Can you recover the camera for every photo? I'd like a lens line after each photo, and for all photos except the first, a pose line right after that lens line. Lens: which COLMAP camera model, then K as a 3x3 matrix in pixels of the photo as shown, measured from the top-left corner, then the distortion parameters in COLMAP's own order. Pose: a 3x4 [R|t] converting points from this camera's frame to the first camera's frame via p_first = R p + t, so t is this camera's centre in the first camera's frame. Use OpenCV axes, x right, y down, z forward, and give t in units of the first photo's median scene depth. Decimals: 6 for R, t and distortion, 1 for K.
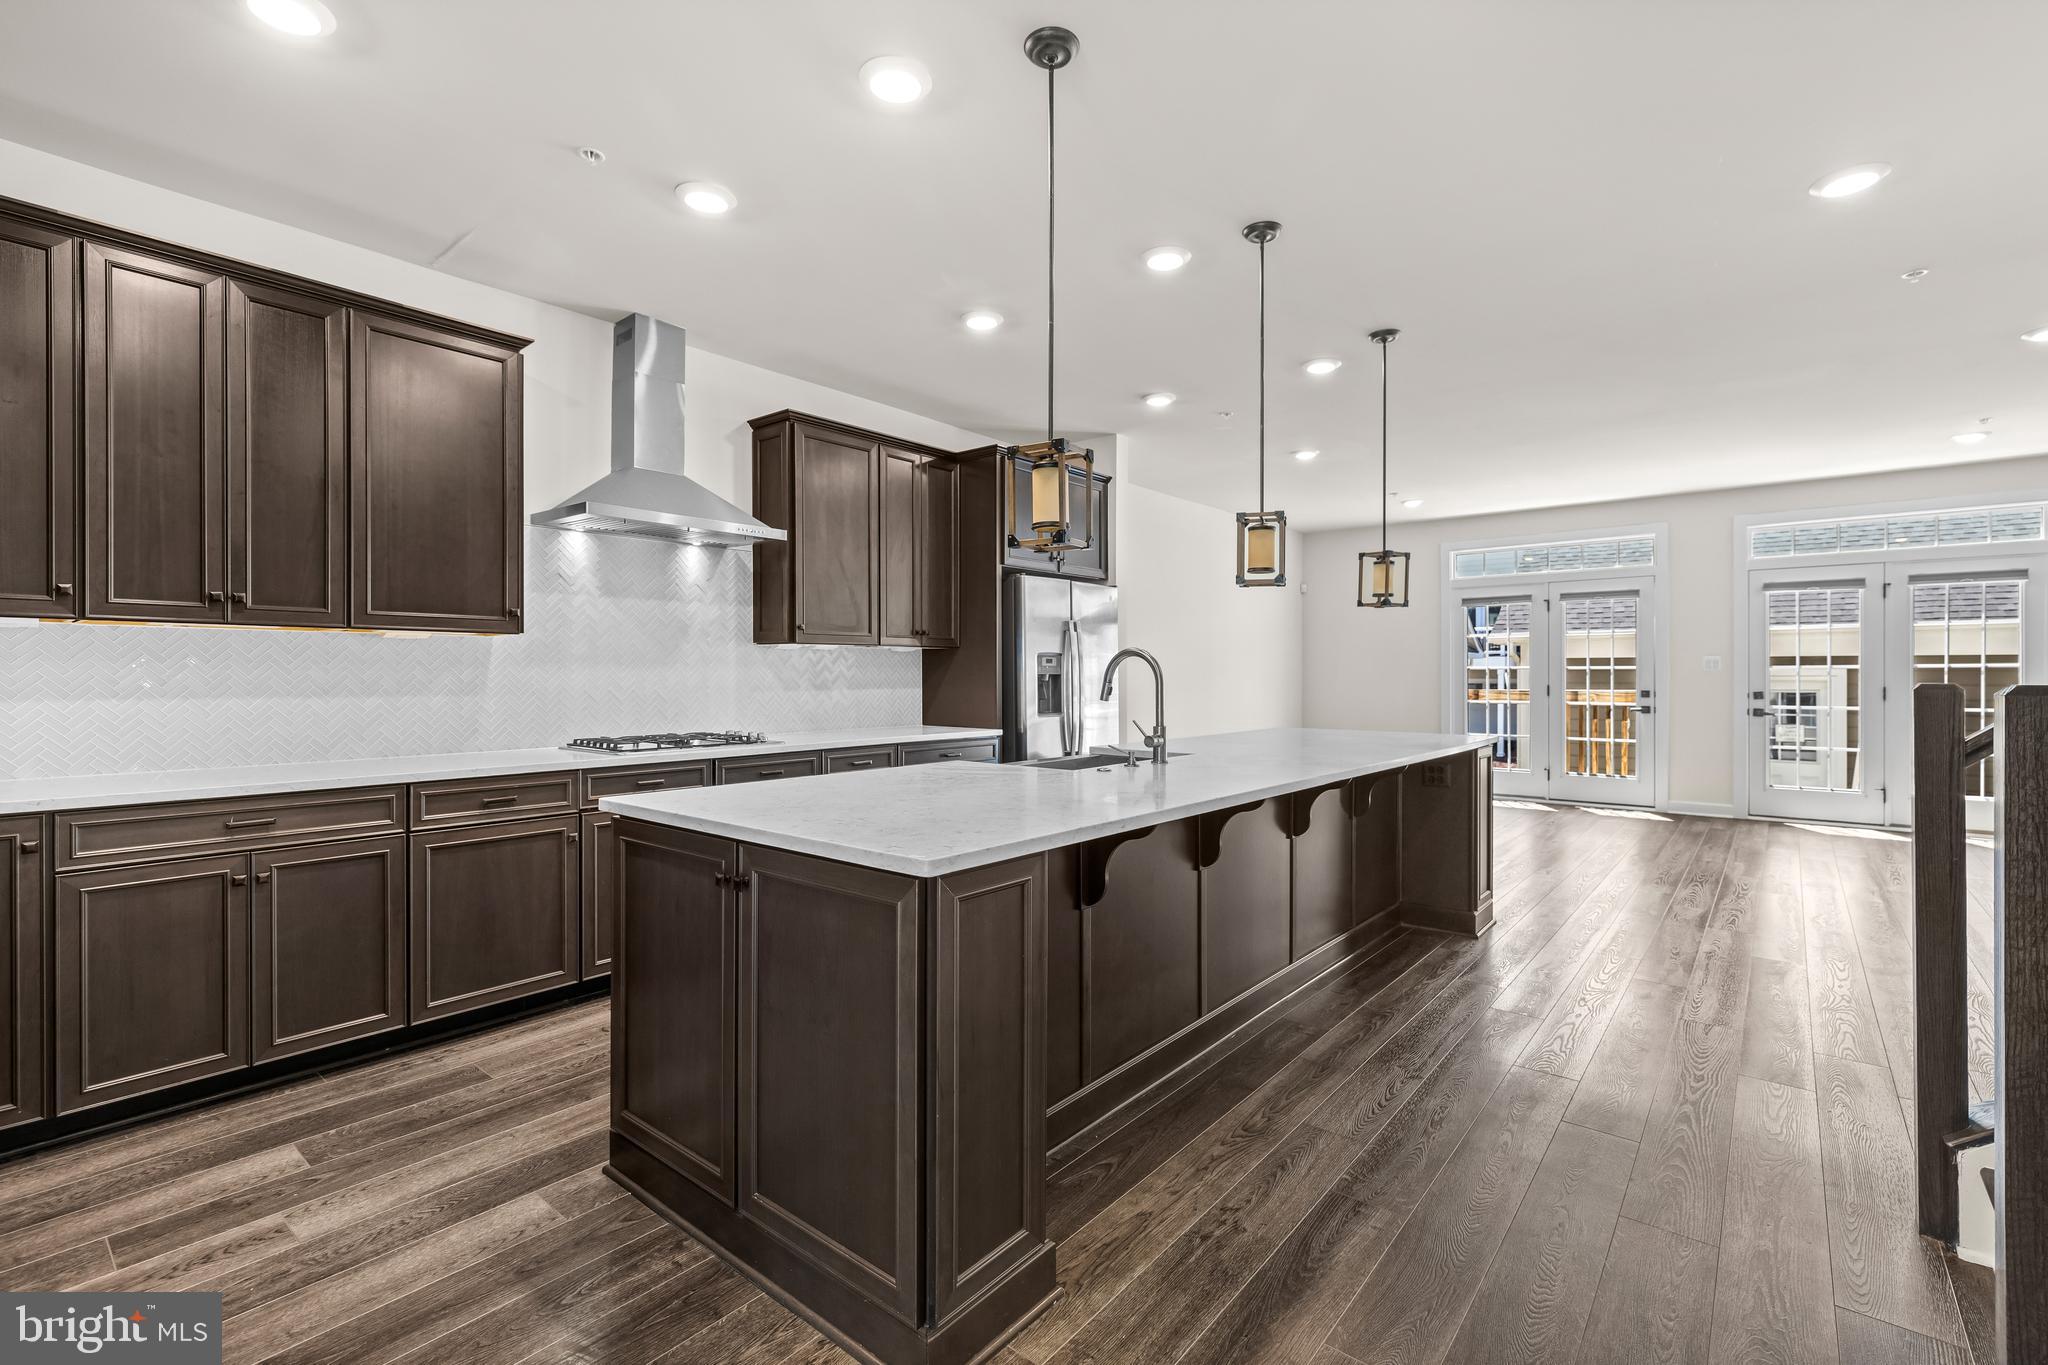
lens RADIAL K [[889.9, 0, 1030.9], [0, 889.9, 675.7], [0, 0, 1]] dist [-0.001727, -0.000497]
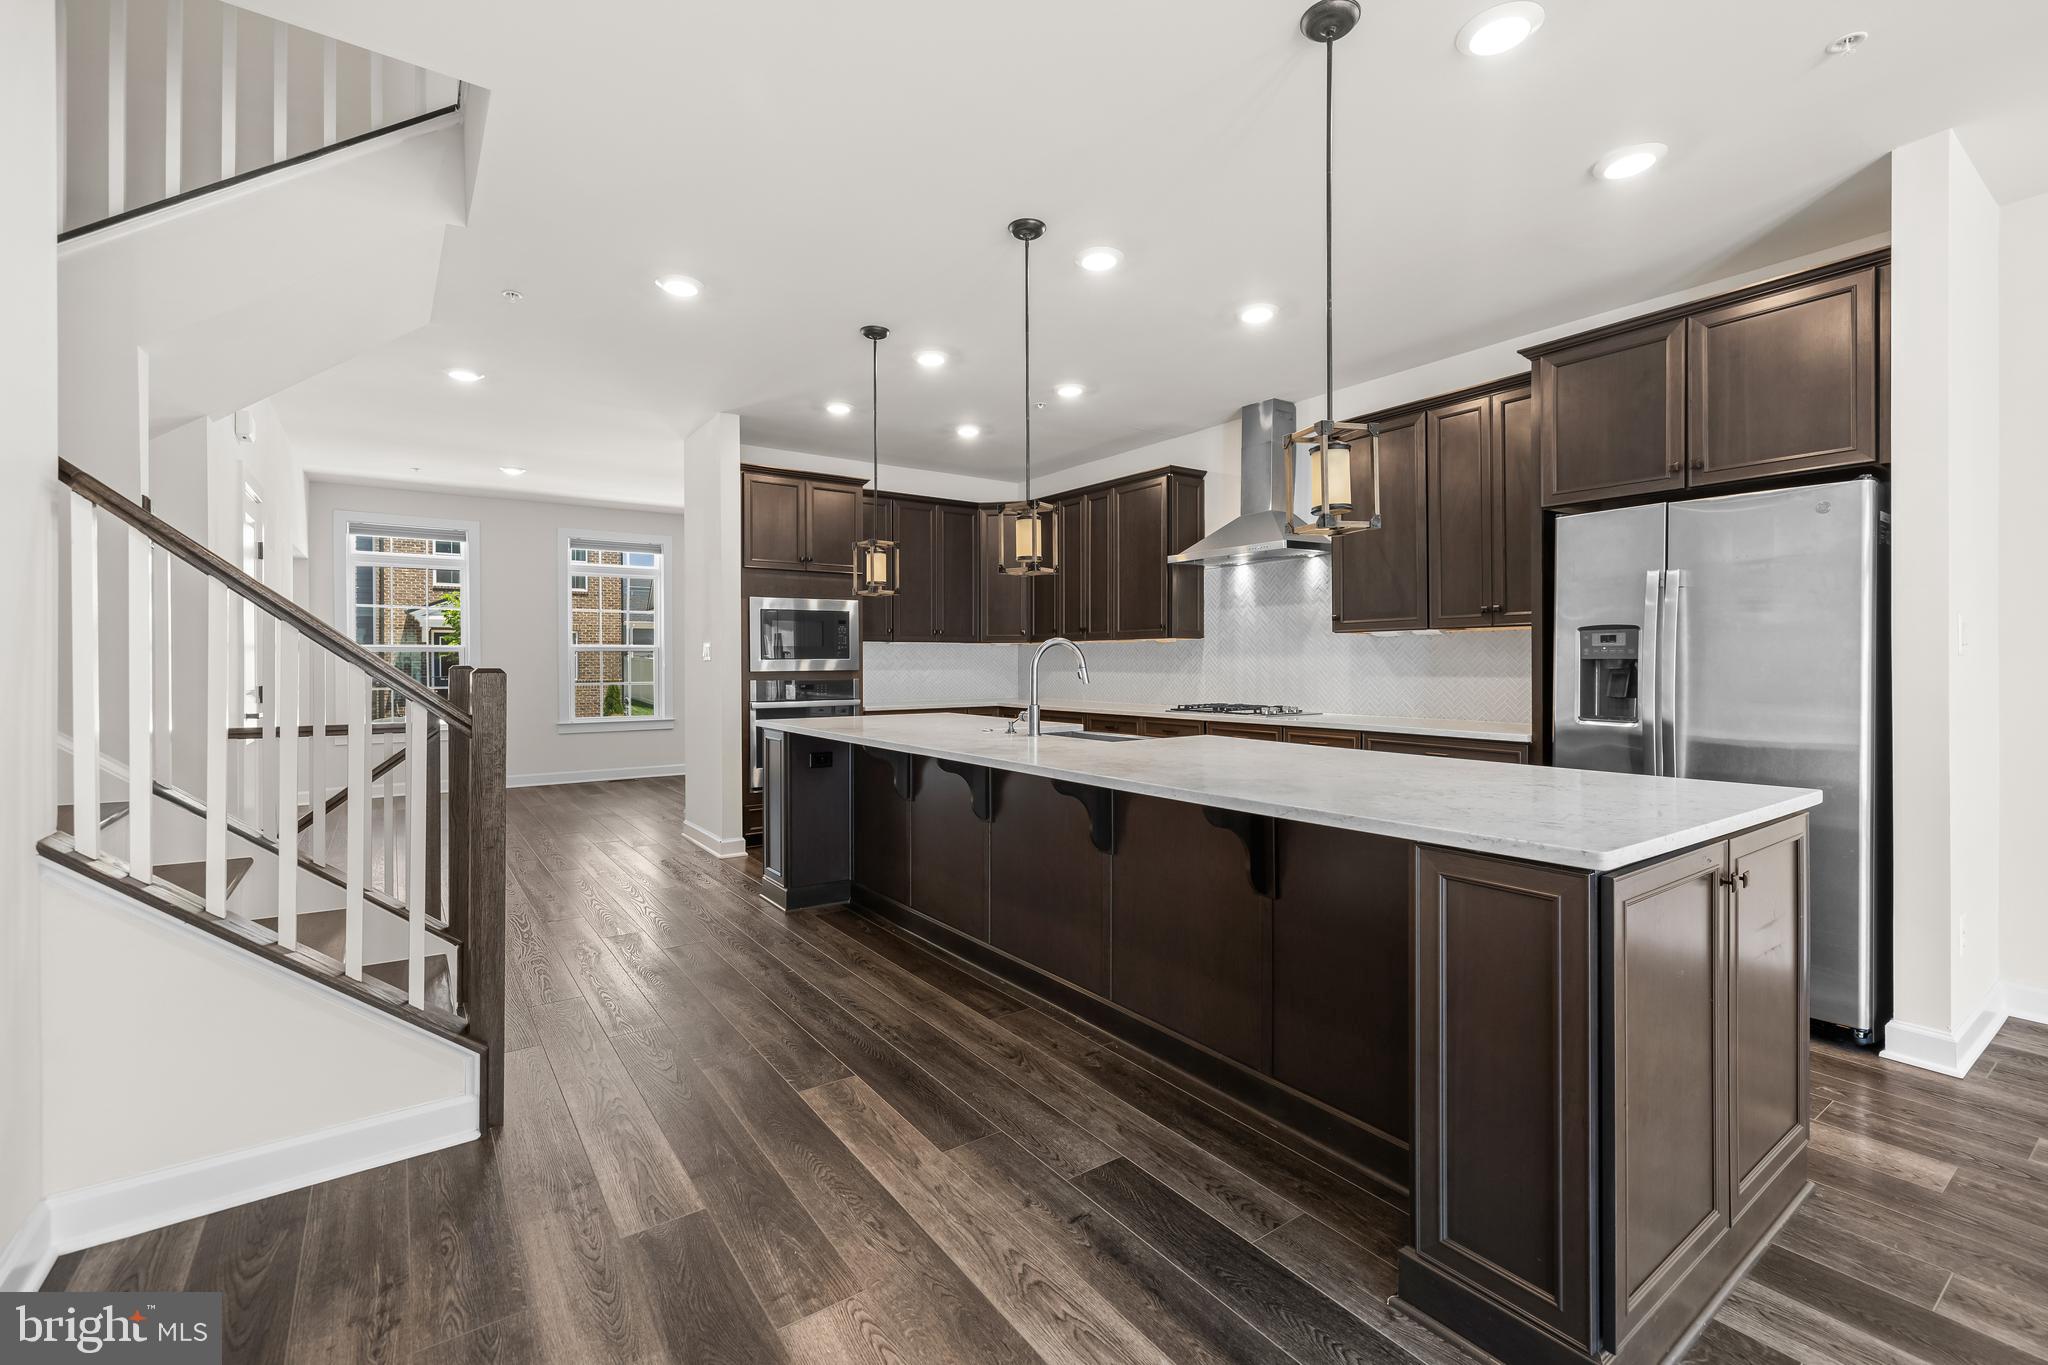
lens RADIAL K [[889.9, 0, 1035.4], [0, 889.9, 664.5], [0, 0, 1]] dist [-0.001727, -0.000497]
pose [[-0.241277, 0.003811, -0.970449, 0.590079], [0.003584, 0.999989, 0.003036, -0.000434], [0.970450, -0.002745, -0.241288, 0.591739]]
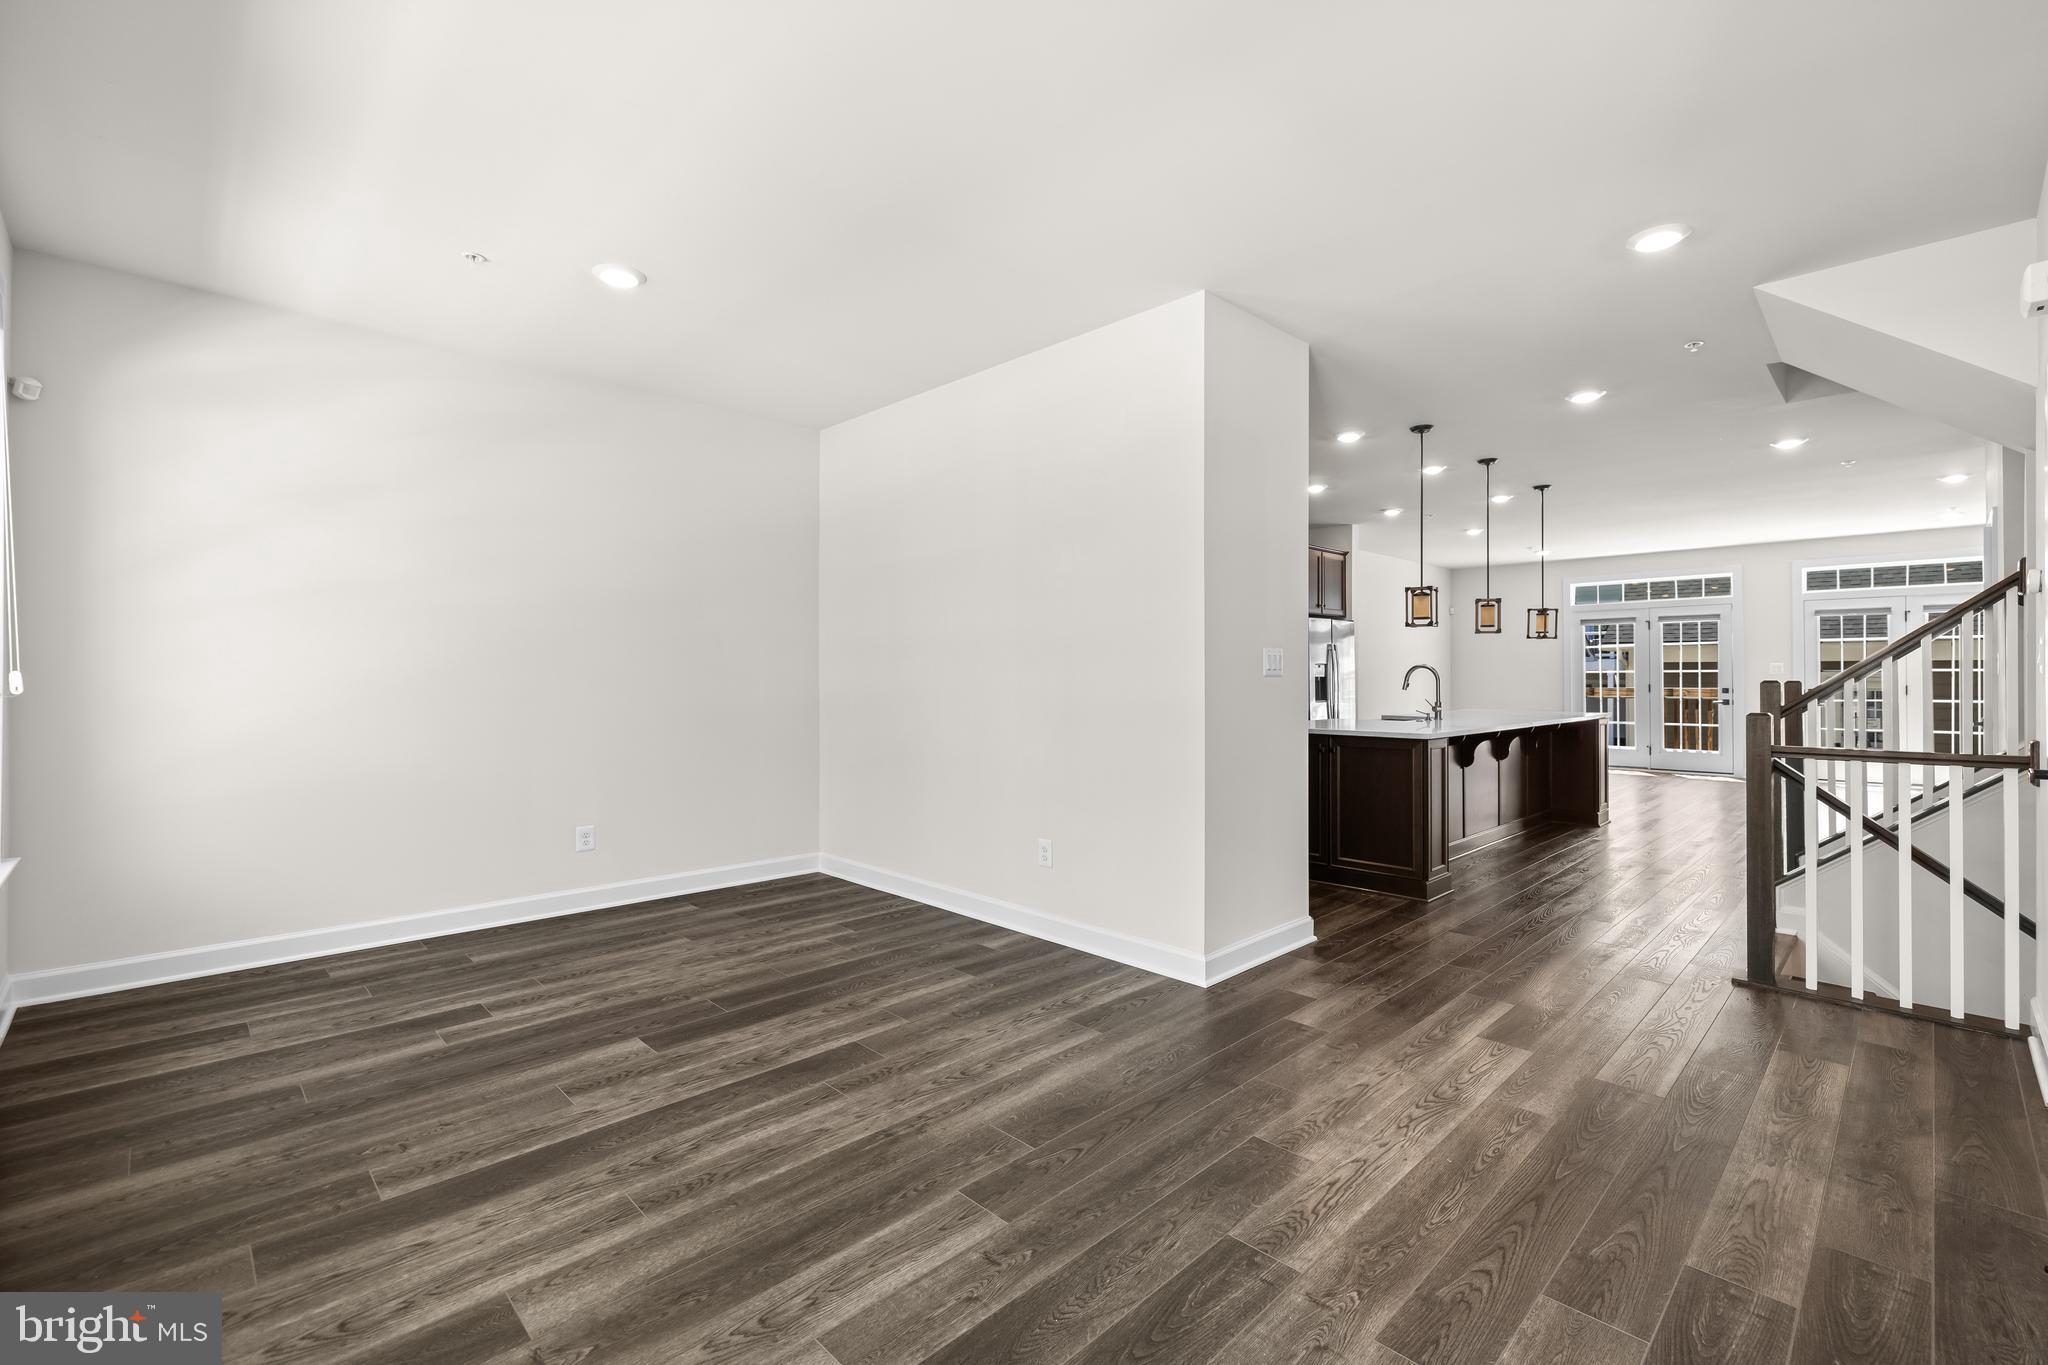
lens RADIAL K [[889.9, 0, 1017.7], [0, 889.9, 668.0], [0, 0, 1]] dist [-0.001727, -0.000497]
pose [[0.994751, -0.002990, -0.102281, -0.288706], [0.001785, 0.999928, -0.011869, 0.000346], [0.102309, 0.011624, 0.994685, -0.543788]]
